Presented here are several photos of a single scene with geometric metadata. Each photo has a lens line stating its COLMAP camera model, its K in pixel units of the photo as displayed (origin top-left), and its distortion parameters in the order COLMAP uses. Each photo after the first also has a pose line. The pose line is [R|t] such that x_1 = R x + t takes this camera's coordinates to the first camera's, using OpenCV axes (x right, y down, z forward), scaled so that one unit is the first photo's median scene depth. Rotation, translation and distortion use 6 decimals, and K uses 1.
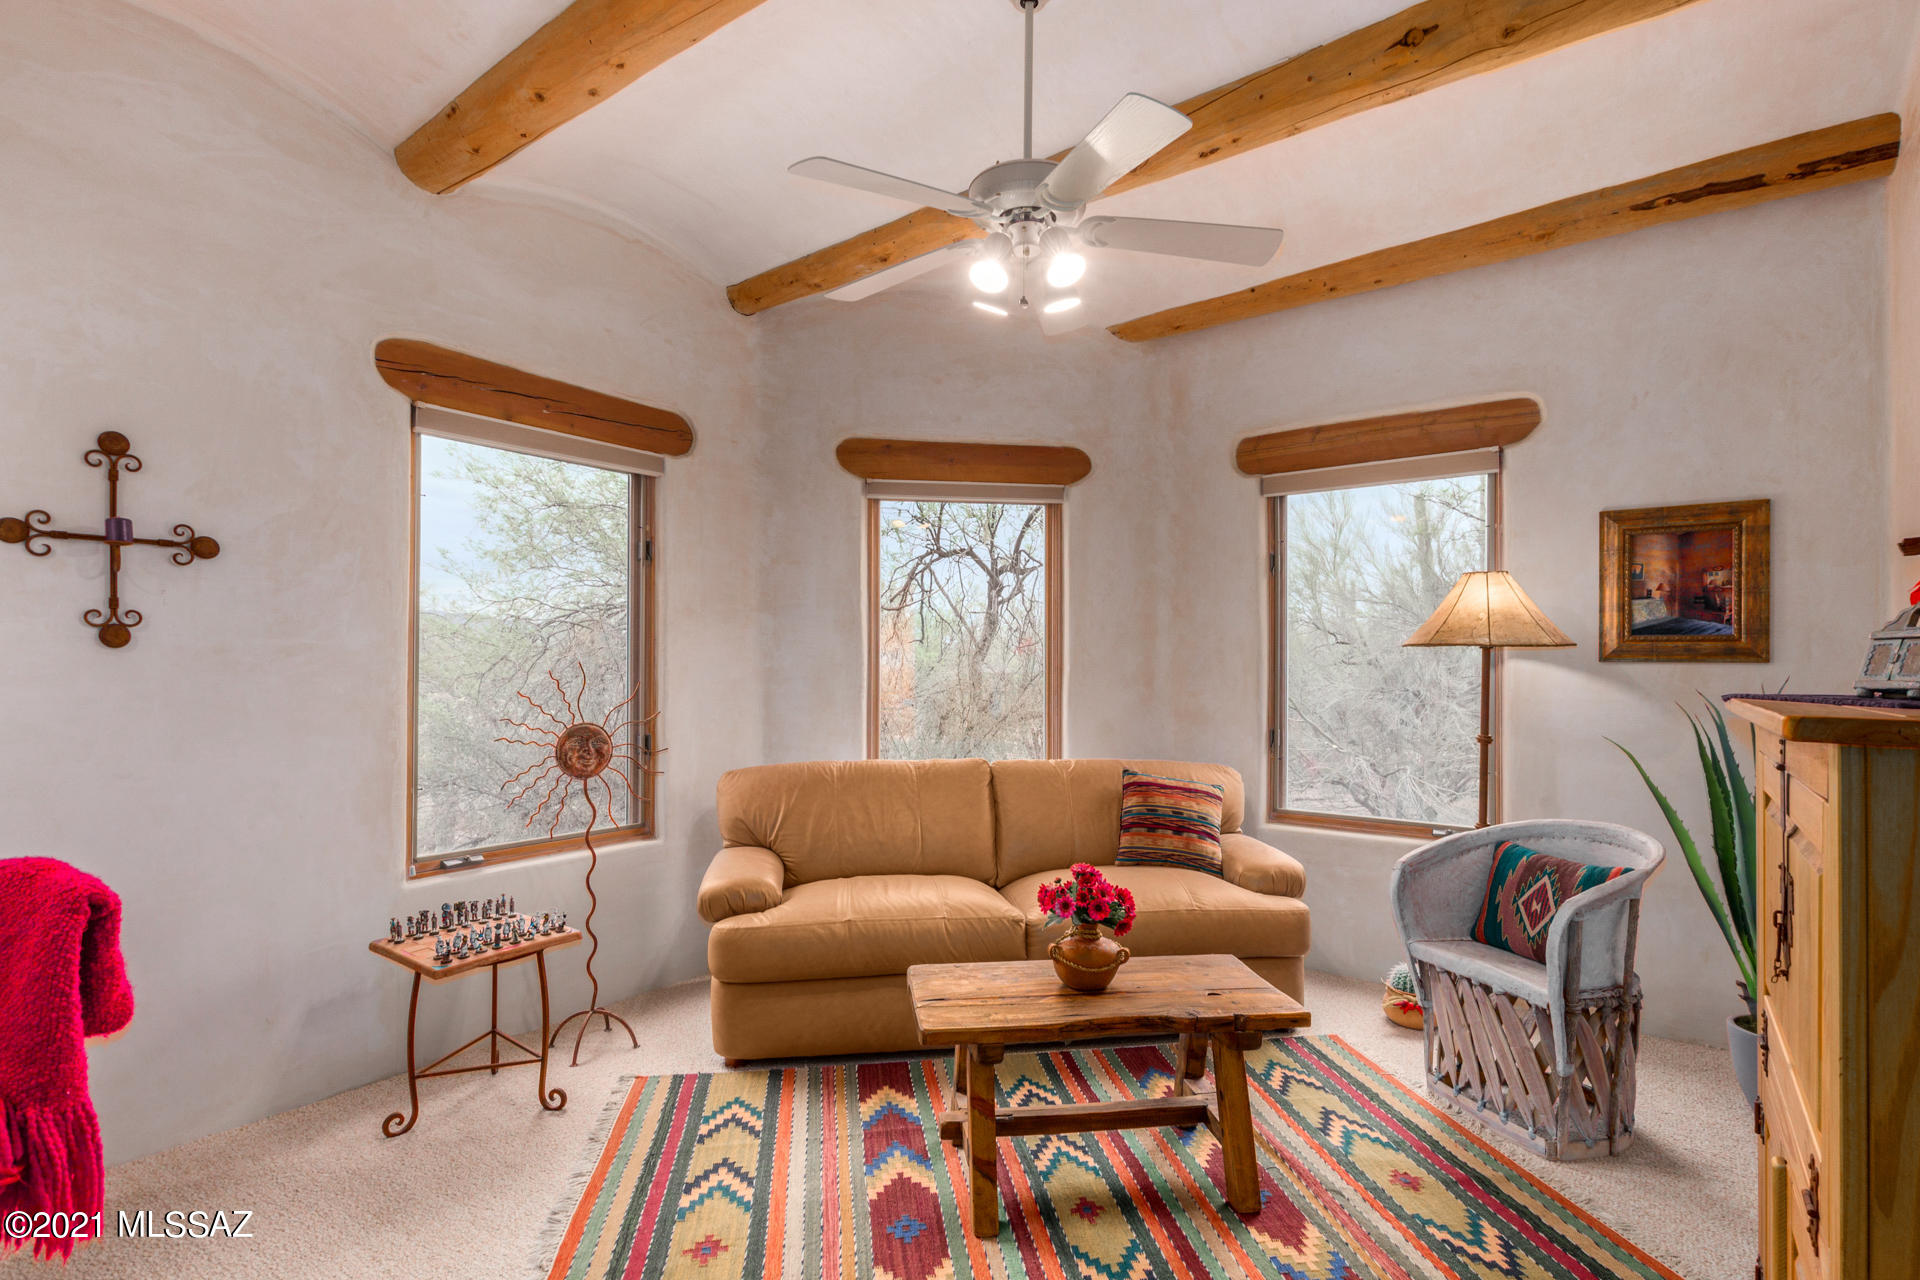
lens RADIAL K [[941.8, 0, 972.6], [0, 941.8, 649.7], [0, 0, 1]] dist [0.004175, -0.001355]
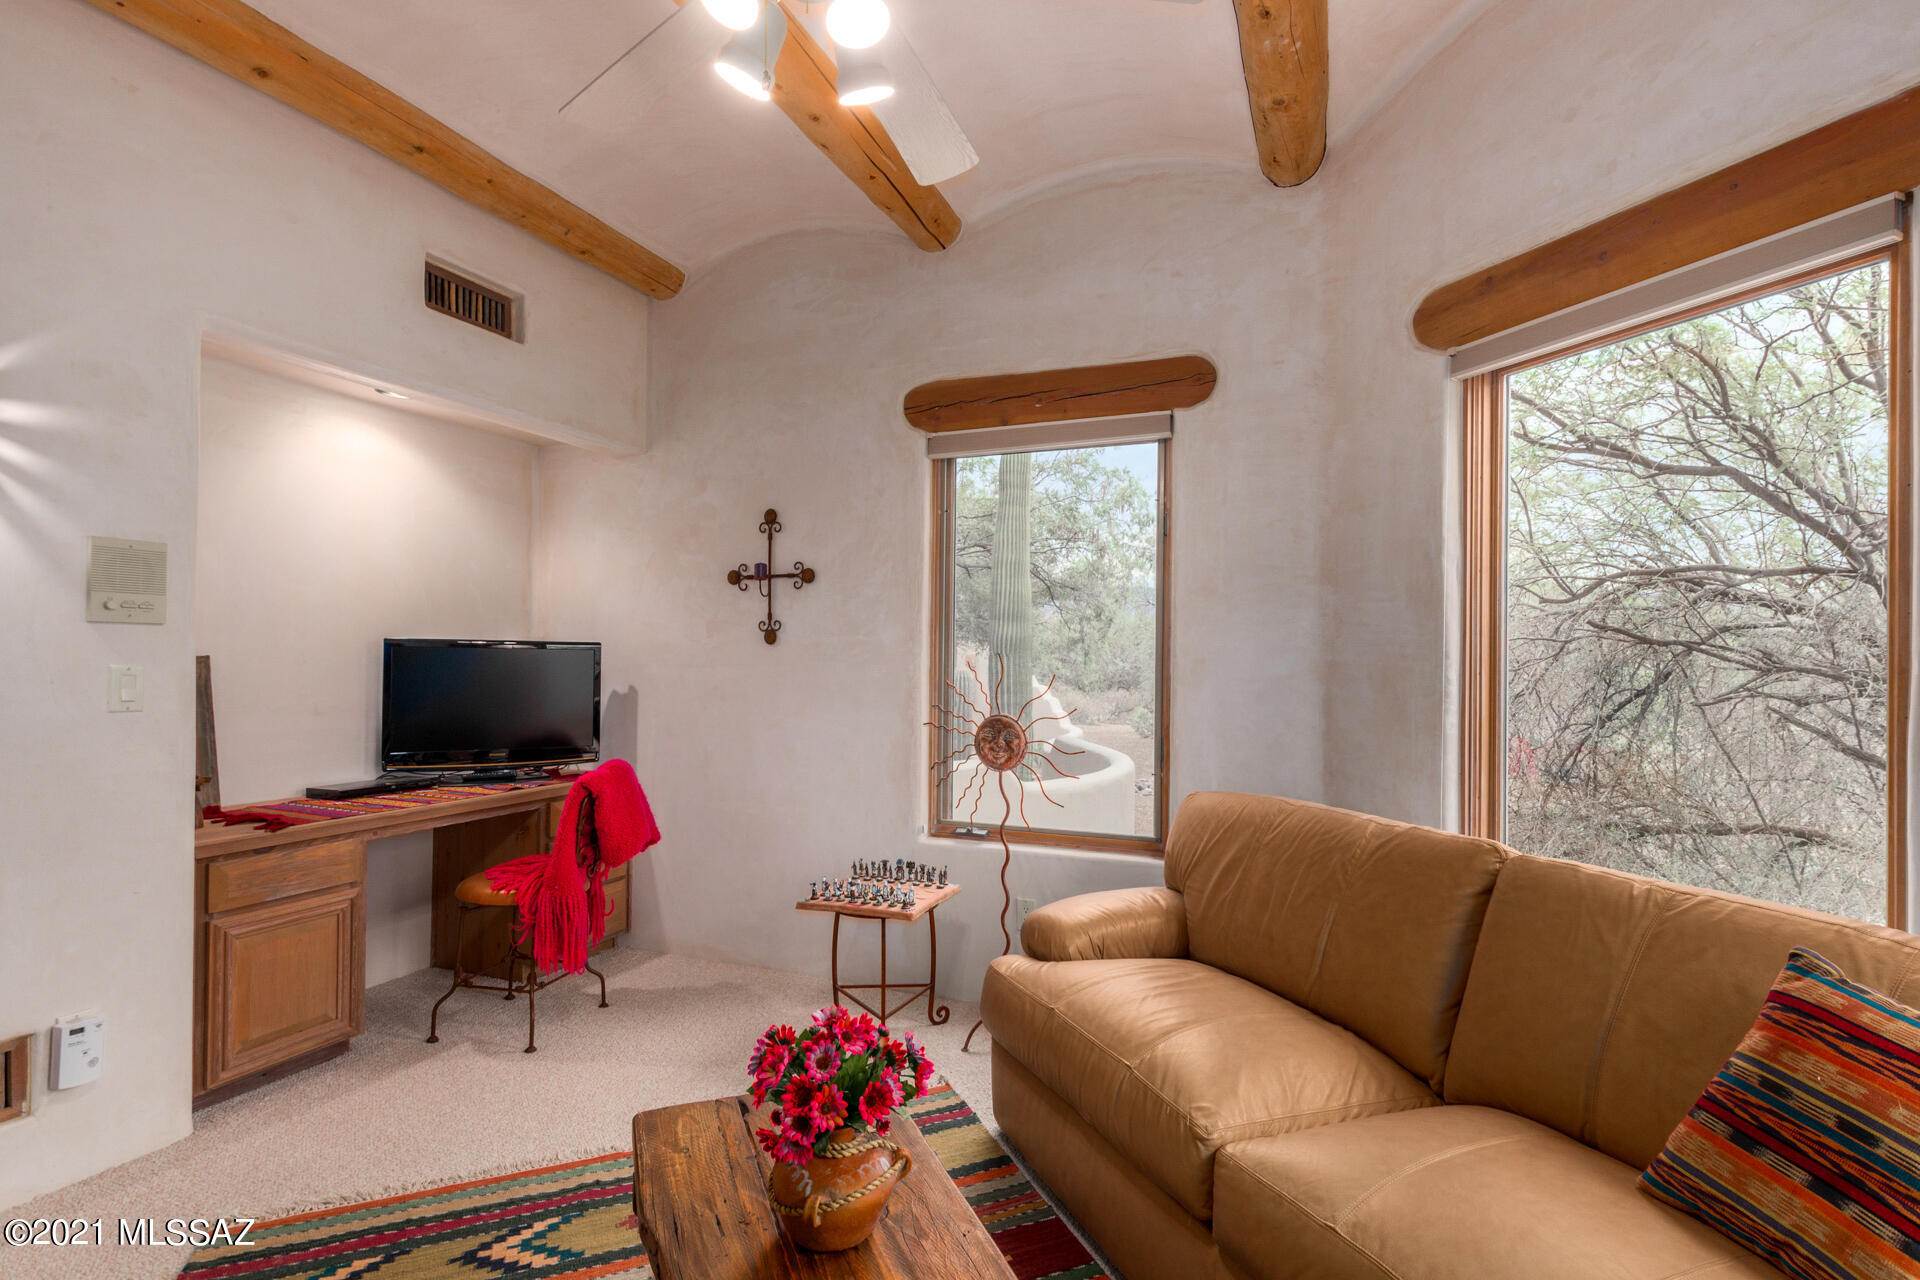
lens RADIAL K [[941.8, 0, 971.6], [0, 941.8, 646.8], [0, 0, 1]] dist [0.004175, -0.001355]
pose [[0.204719, -0.009936, -0.978770, 0.602823], [0.009849, 0.999919, -0.008090, 0.015428], [0.978771, -0.007983, 0.204800, 0.841275]]
